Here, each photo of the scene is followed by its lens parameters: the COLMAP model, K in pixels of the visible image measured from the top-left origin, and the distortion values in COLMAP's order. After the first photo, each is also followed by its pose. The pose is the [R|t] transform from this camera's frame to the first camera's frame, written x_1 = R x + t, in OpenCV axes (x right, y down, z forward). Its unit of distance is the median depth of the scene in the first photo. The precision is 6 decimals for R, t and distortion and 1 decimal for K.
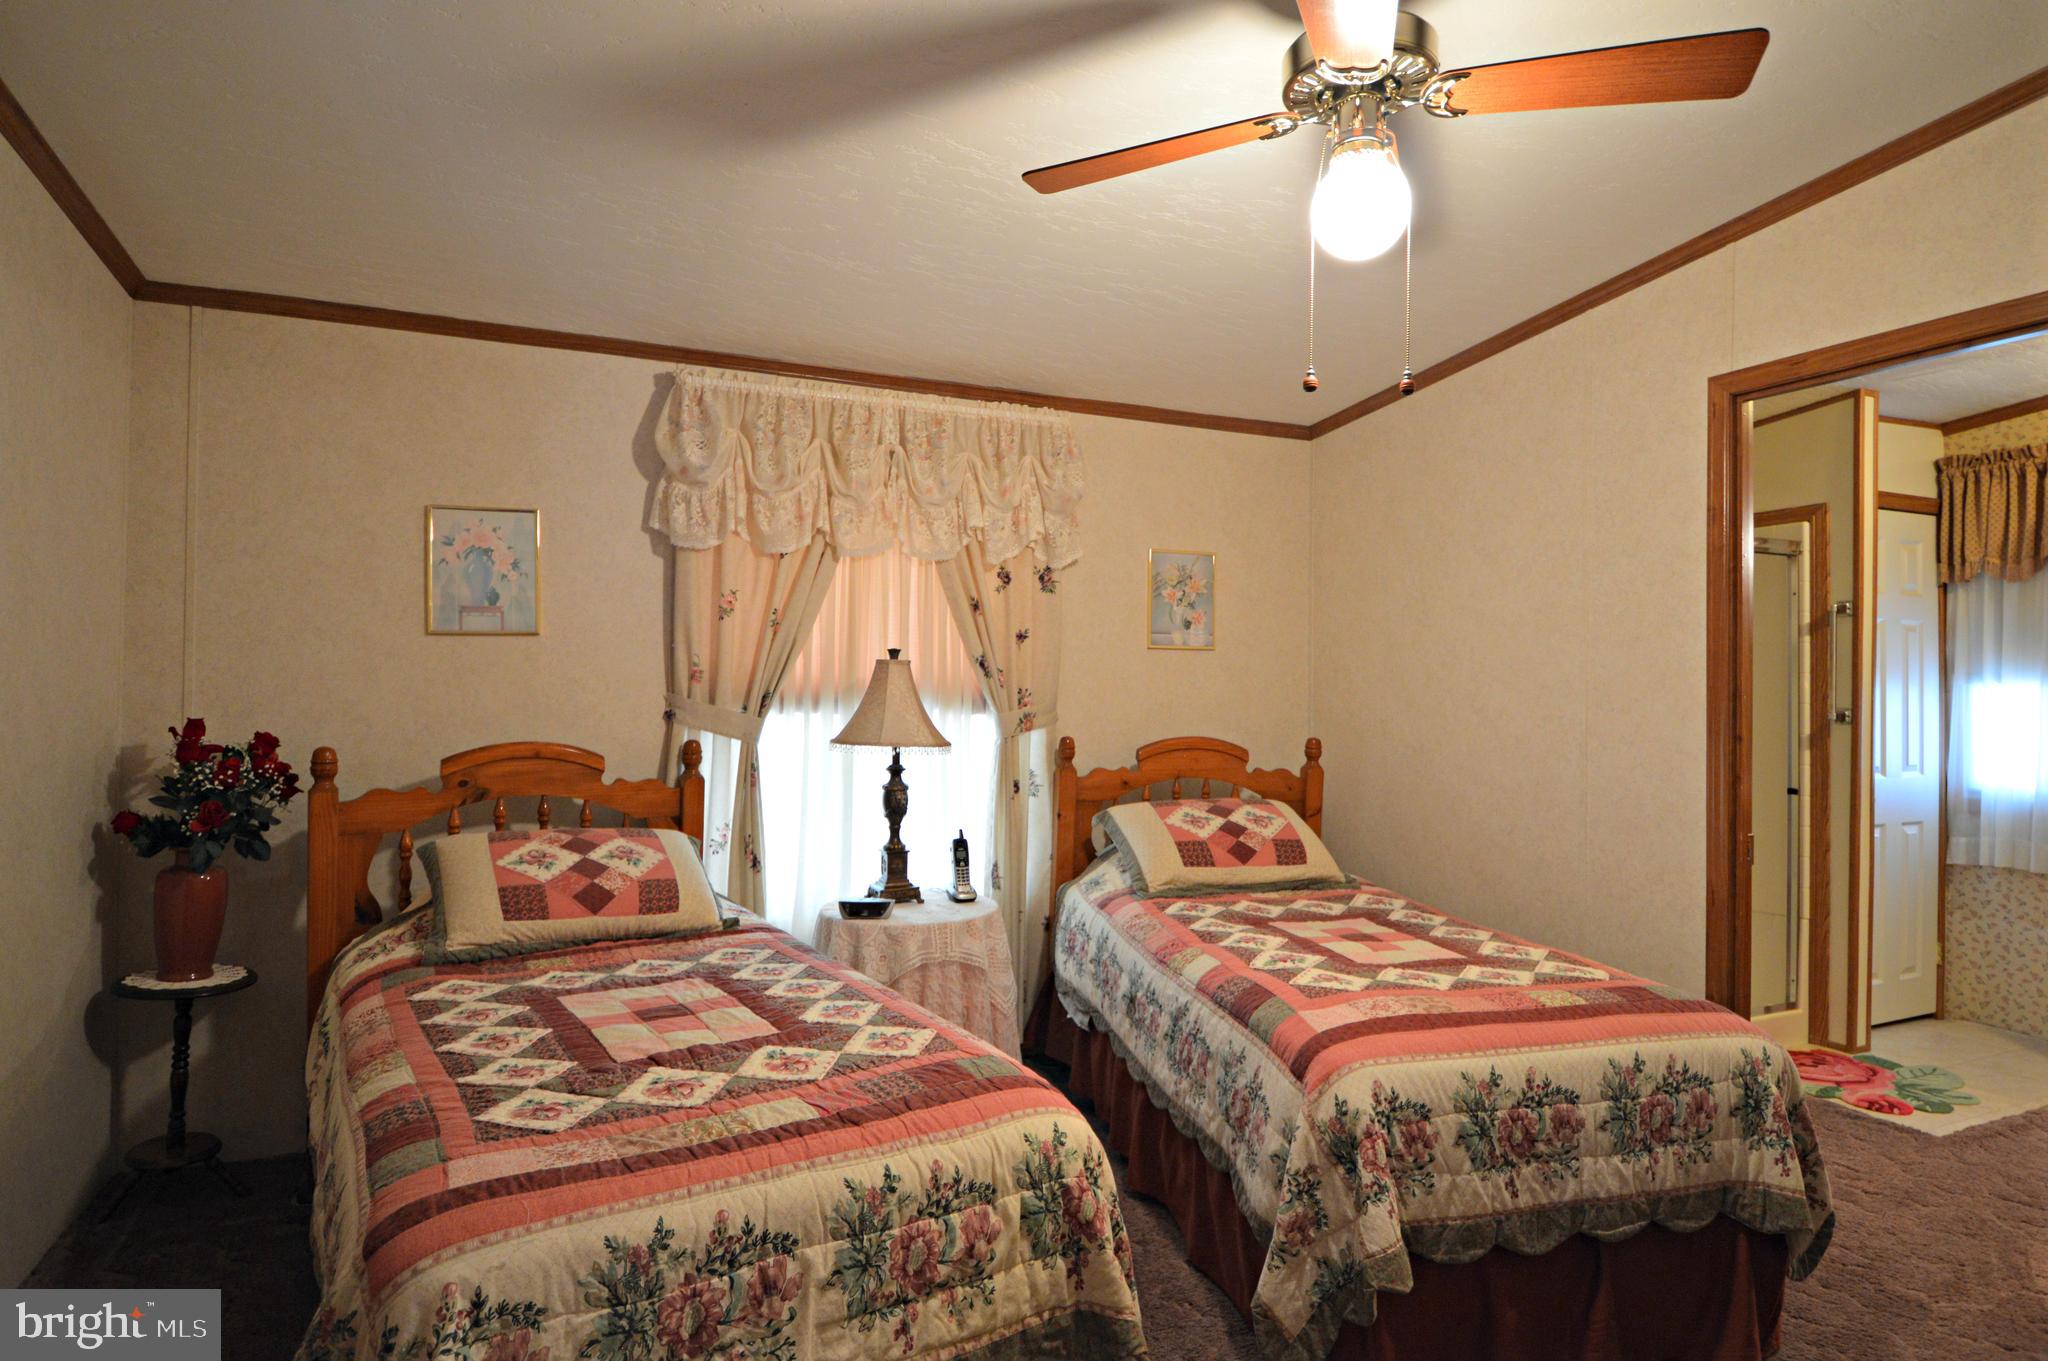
lens RADIAL K [[1071.9, 0, 1050.4], [0, 1071.9, 678.4], [0, 0, 1]] dist [-0.028734, -0.000436]
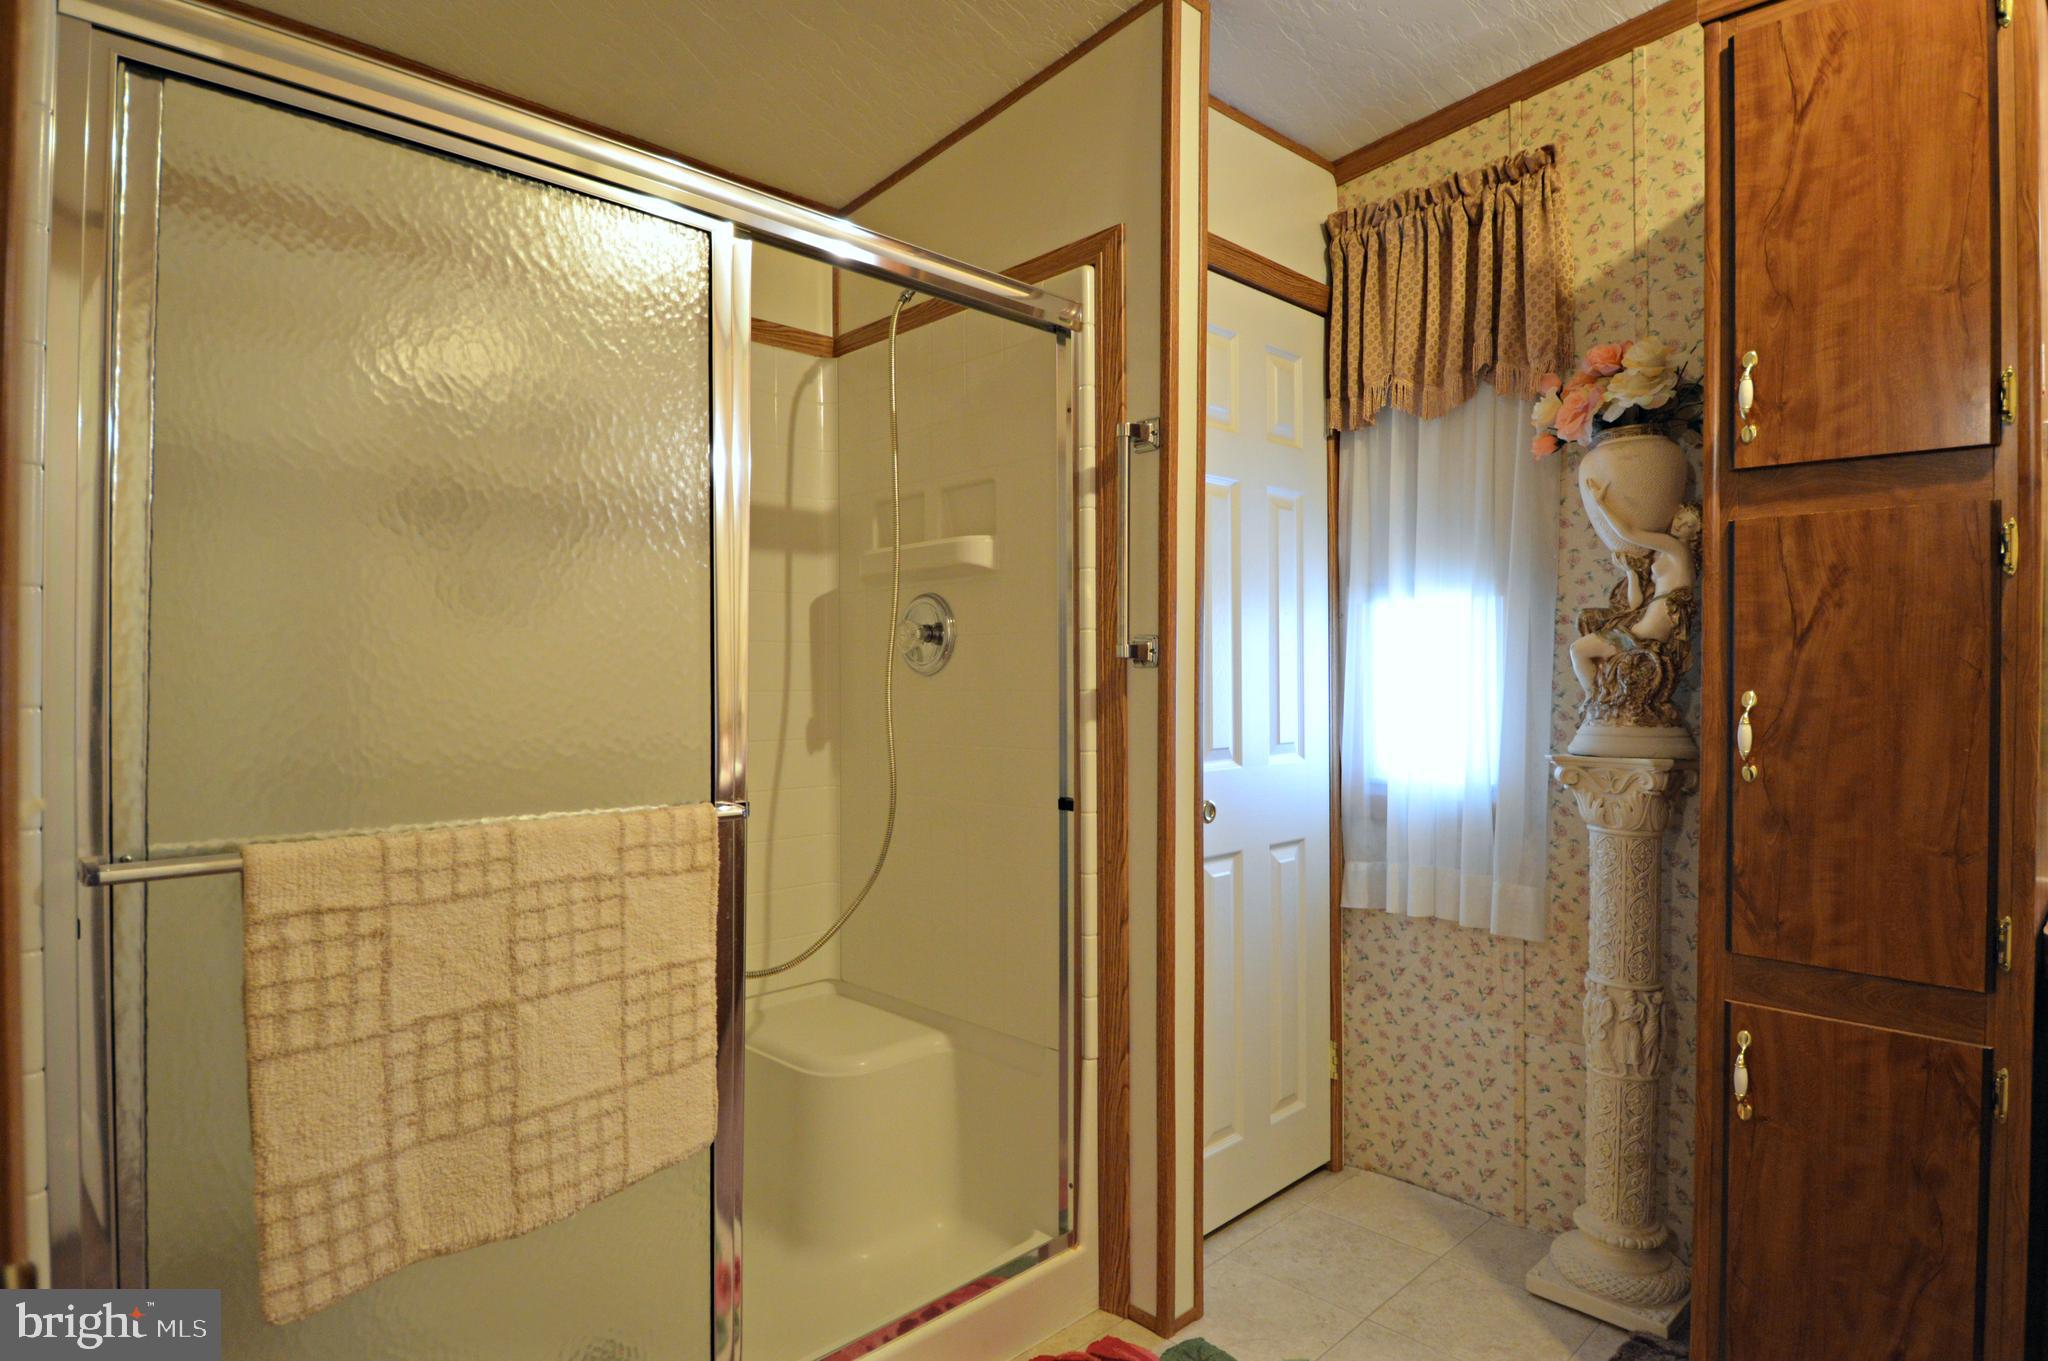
lens RADIAL K [[1083.5, 0, 1018.8], [0, 1083.5, 672.7], [0, 0, 1]] dist [0.018223, -0.021791]
pose [[0.931861, -0.012552, 0.362598, 0.479109], [0.008238, 0.999876, 0.013442, 0.036117], [-0.362722, -0.009539, 0.931849, 0.511606]]
